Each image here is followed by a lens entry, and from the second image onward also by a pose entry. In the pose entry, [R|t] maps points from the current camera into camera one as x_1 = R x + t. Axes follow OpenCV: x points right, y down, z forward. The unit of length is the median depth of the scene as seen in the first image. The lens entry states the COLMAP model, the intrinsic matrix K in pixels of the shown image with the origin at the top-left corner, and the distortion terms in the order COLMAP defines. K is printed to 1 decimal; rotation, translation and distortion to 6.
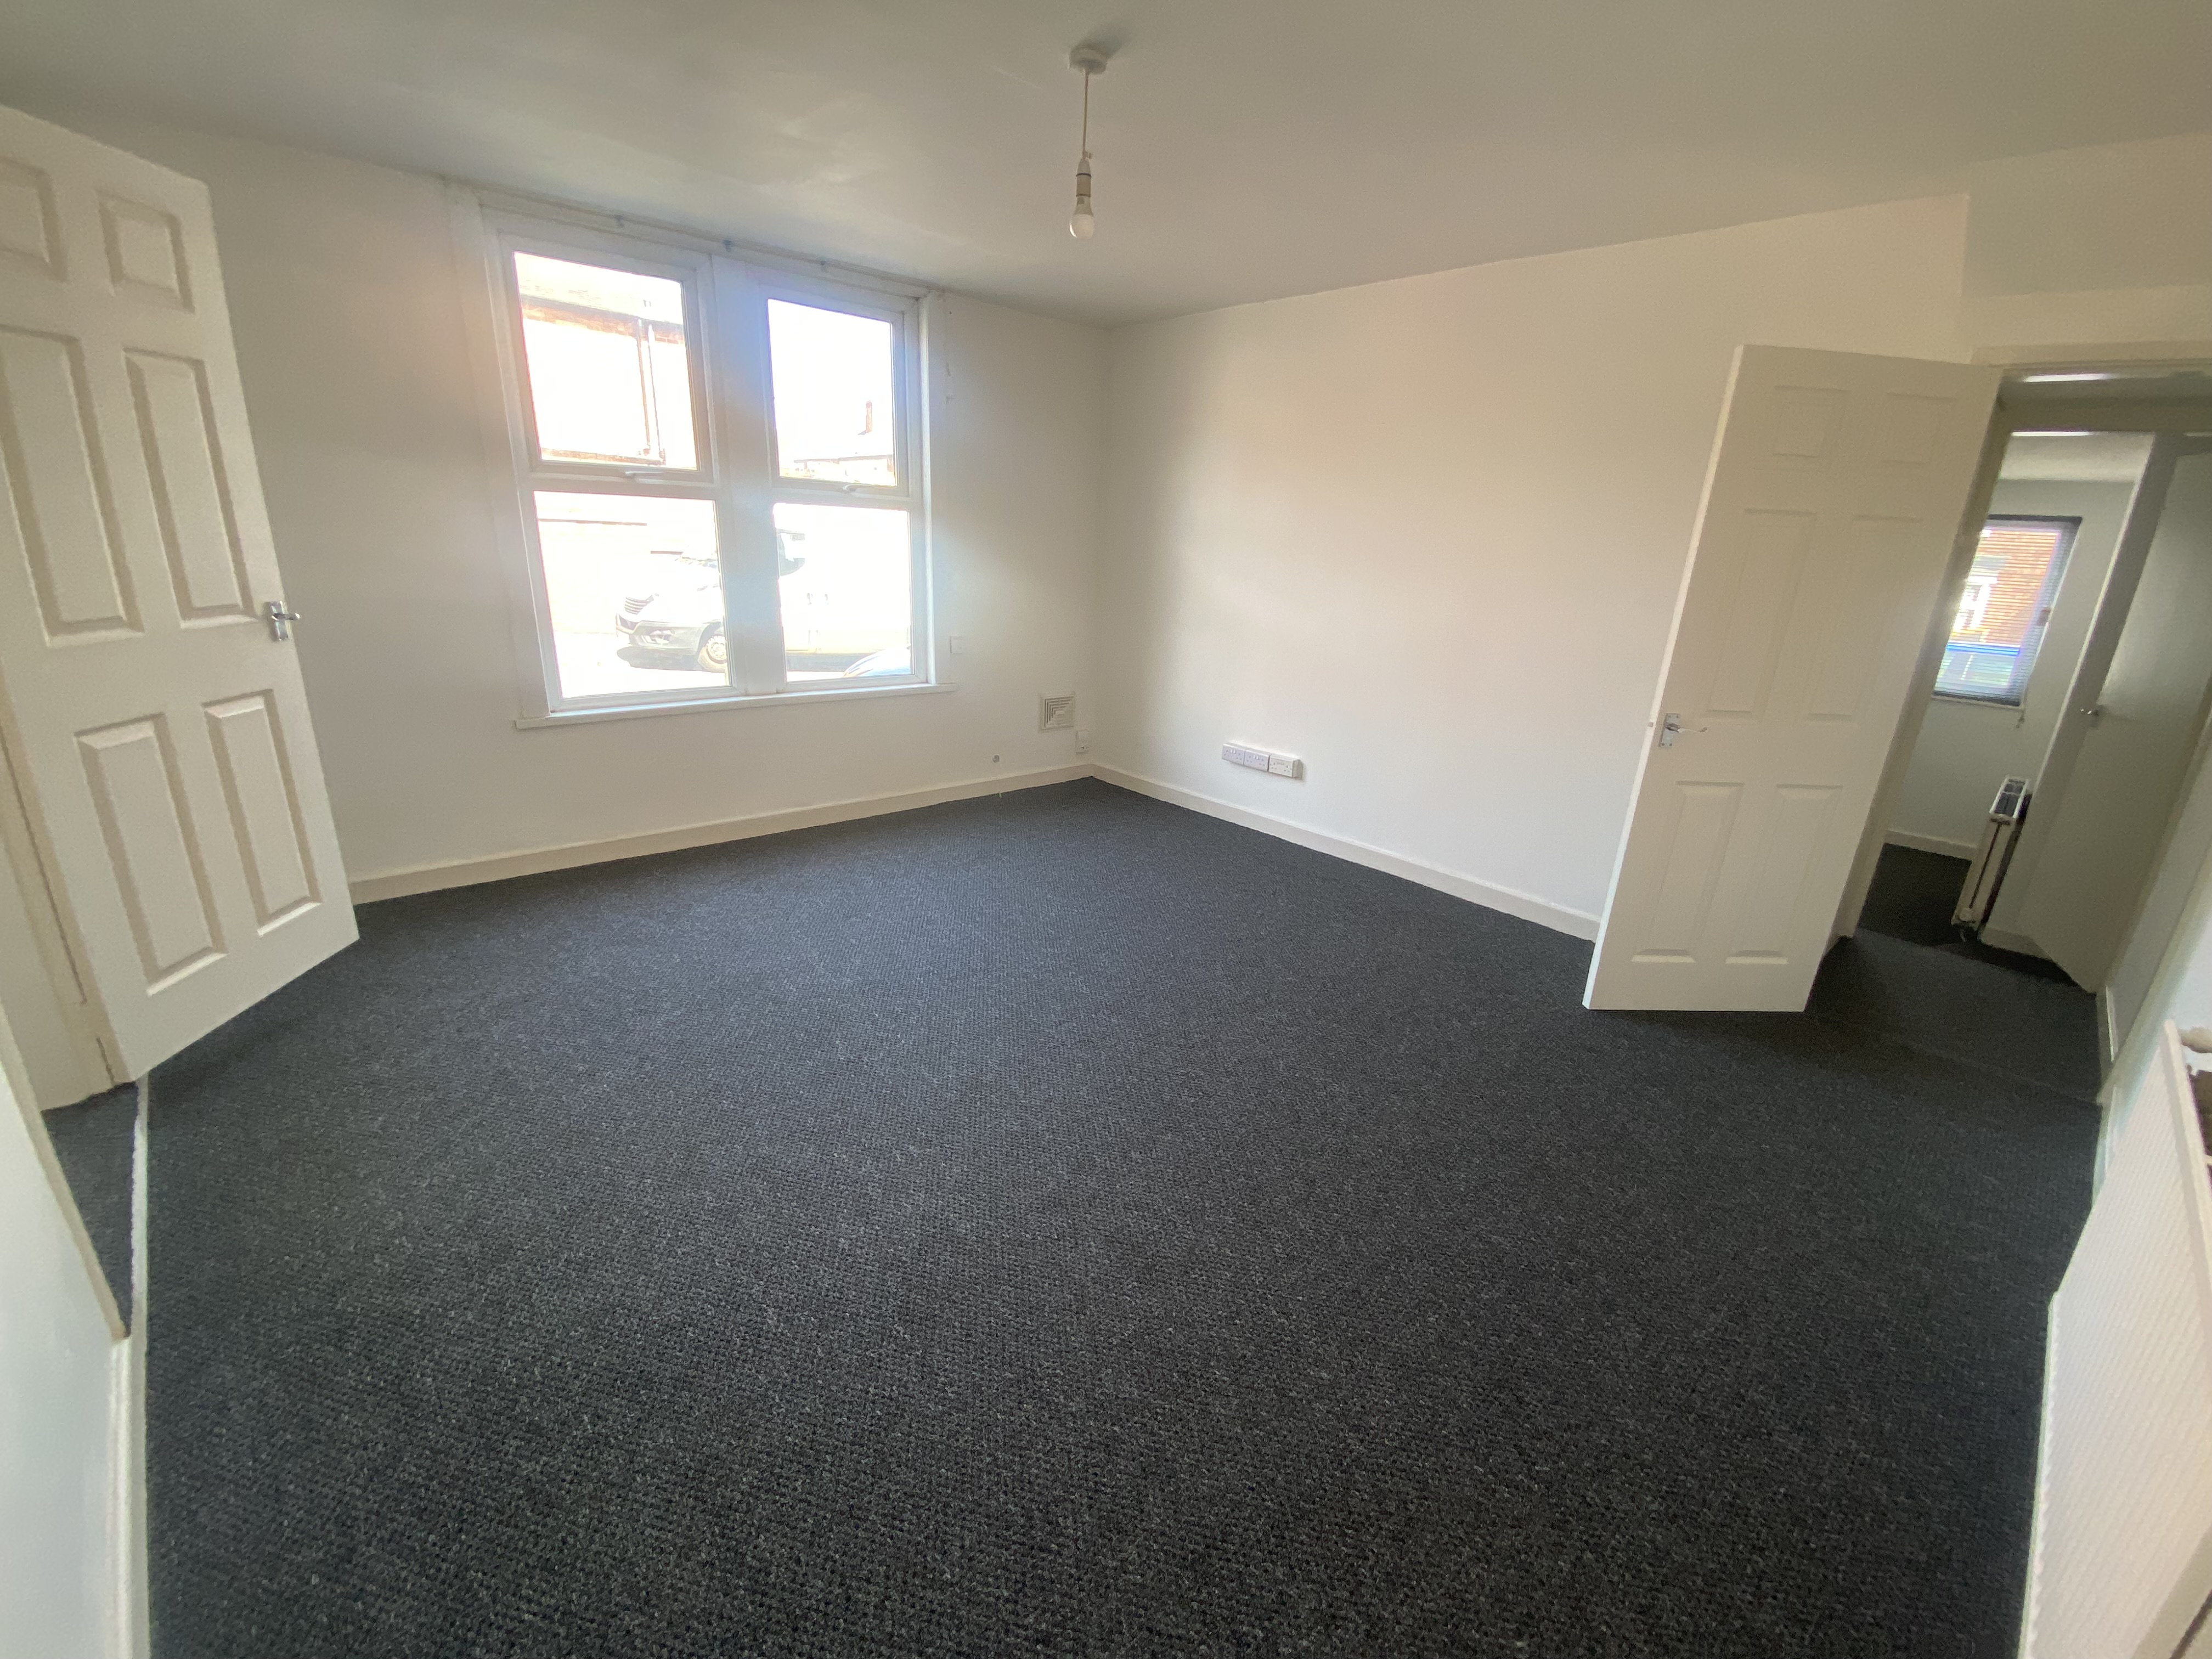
lens RADIAL K [[905.3, 0, 1106.0], [0, 905.3, 829.5], [0, 0, 1]] dist [-0.000133, 0.000009]
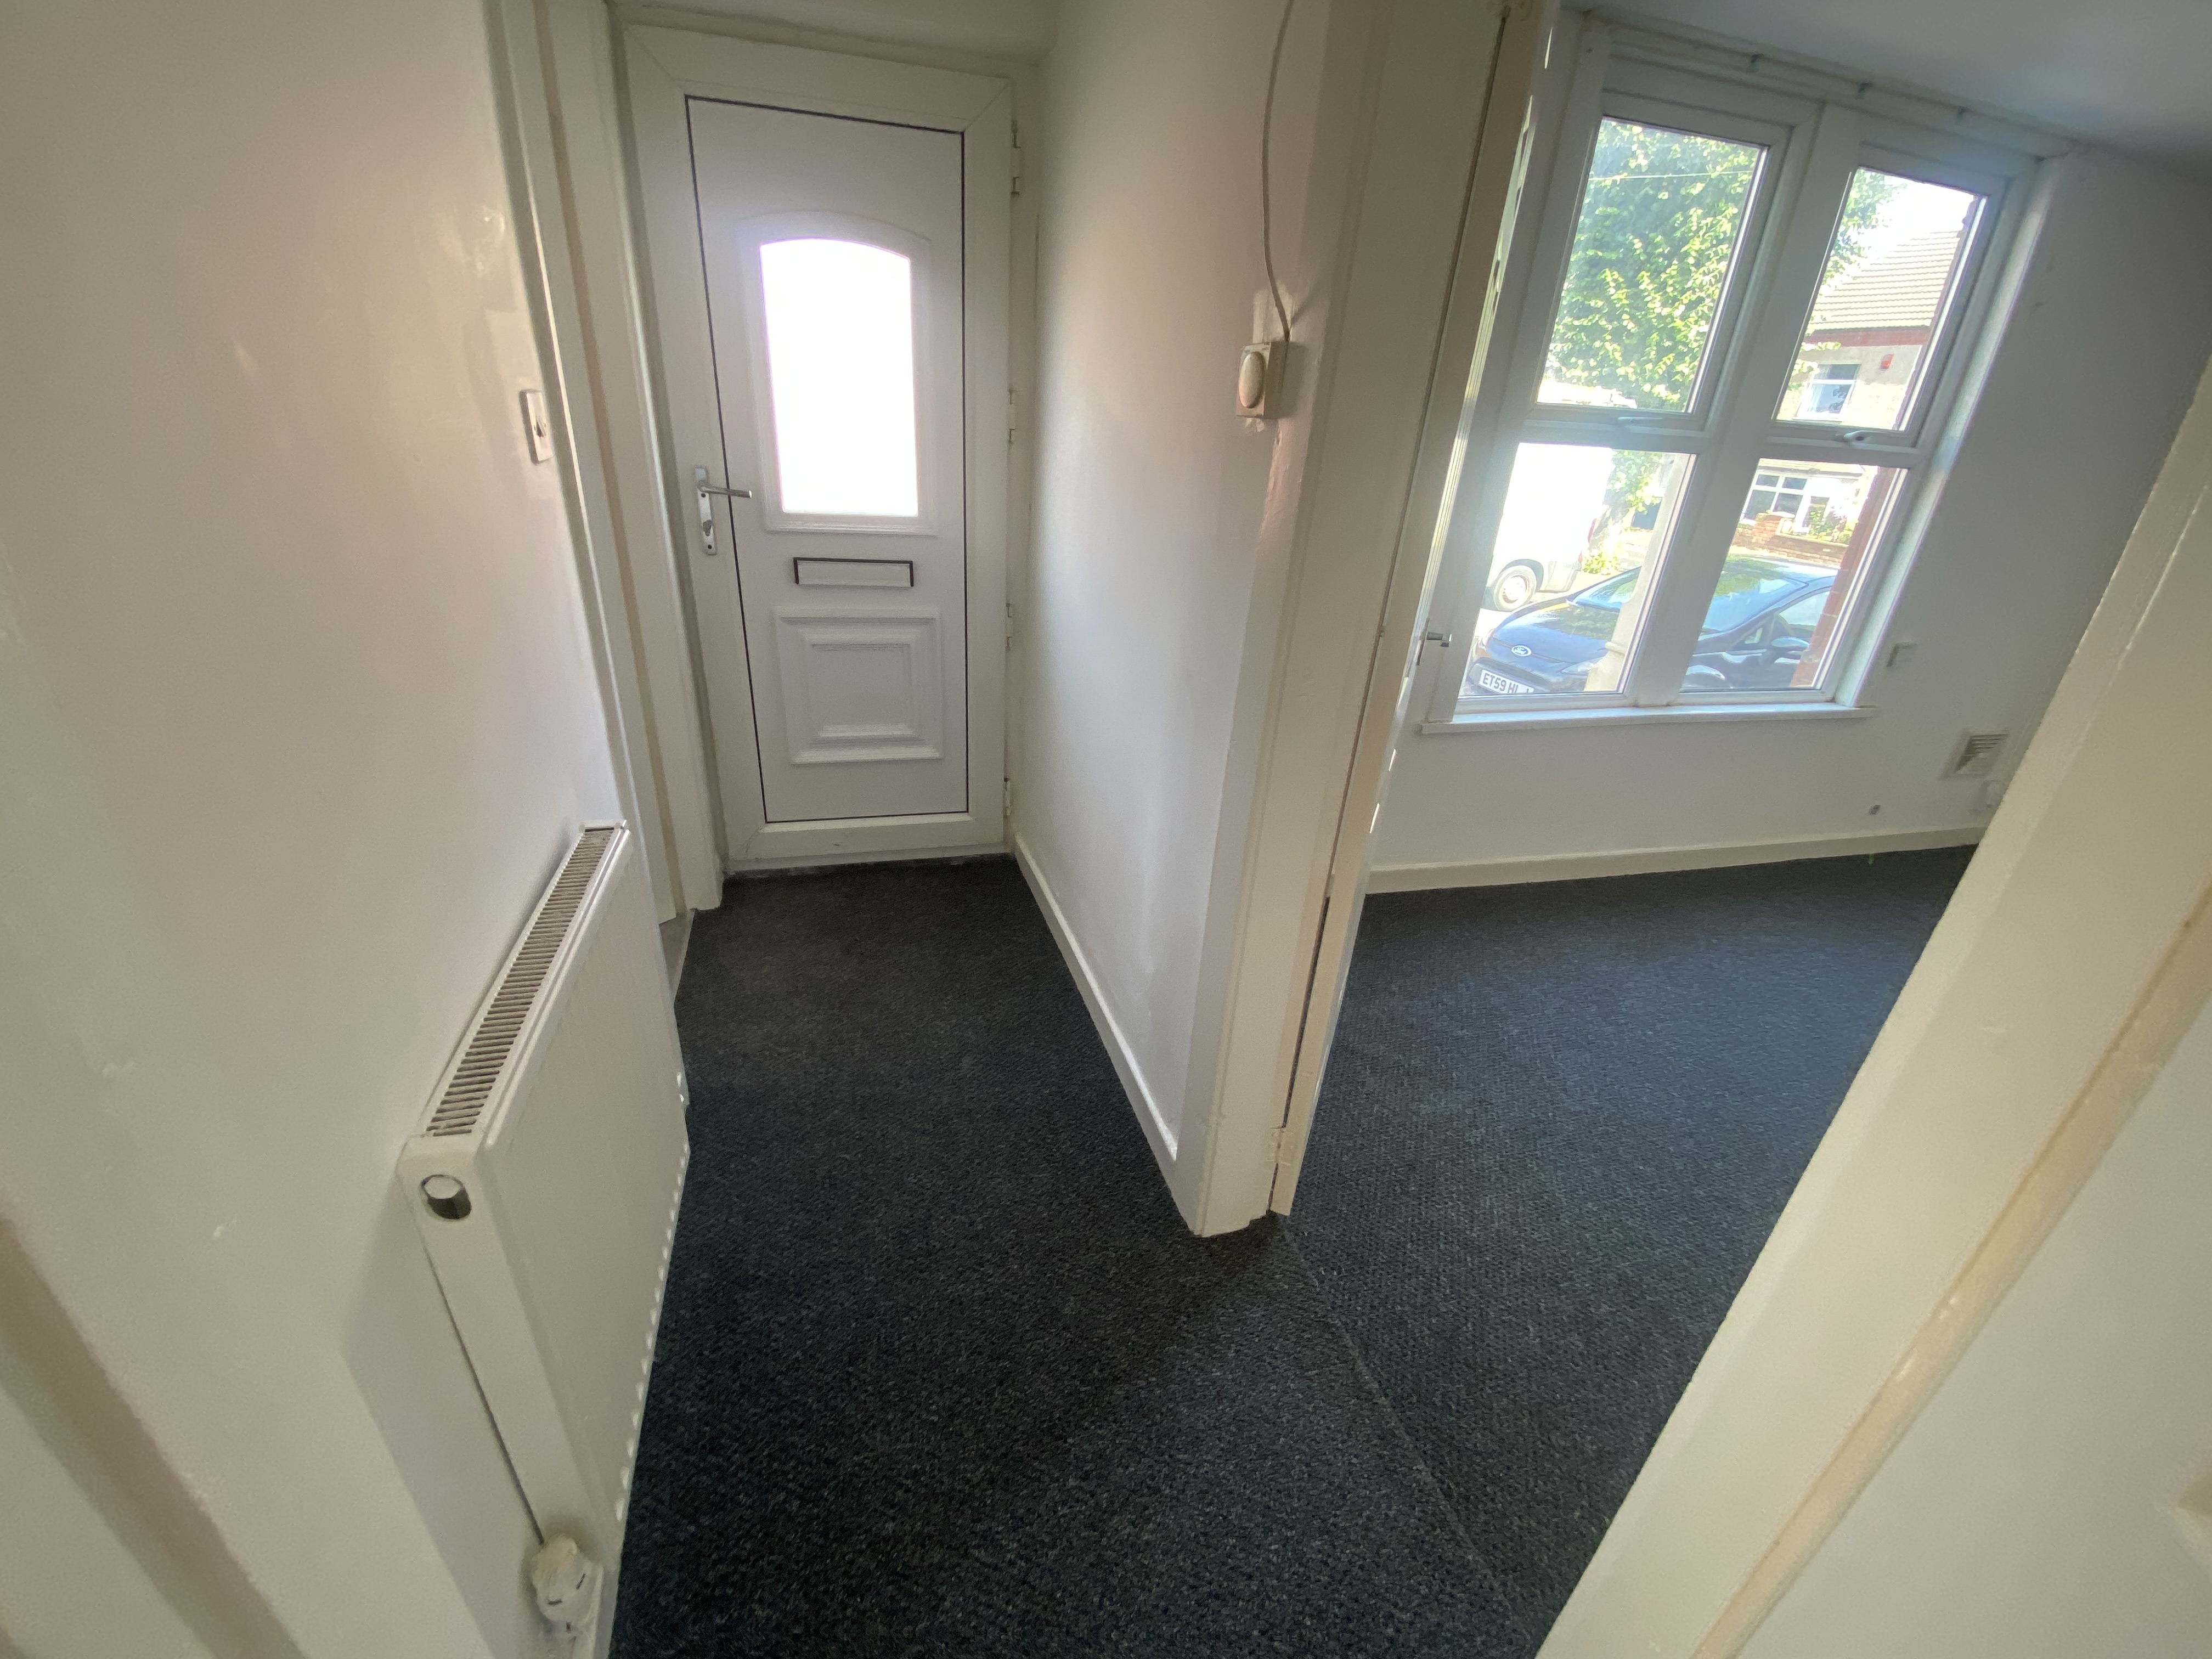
lens RADIAL K [[917.7, 0, 1106.0], [0, 917.7, 829.5], [0, 0, 1]] dist [-0.000086, -0.014389]
pose [[0.888628, 0.182740, -0.420650, -0.465825], [-0.150119, 0.982561, 0.109721, -0.064403], [0.433365, -0.034353, 0.900564, 0.092582]]
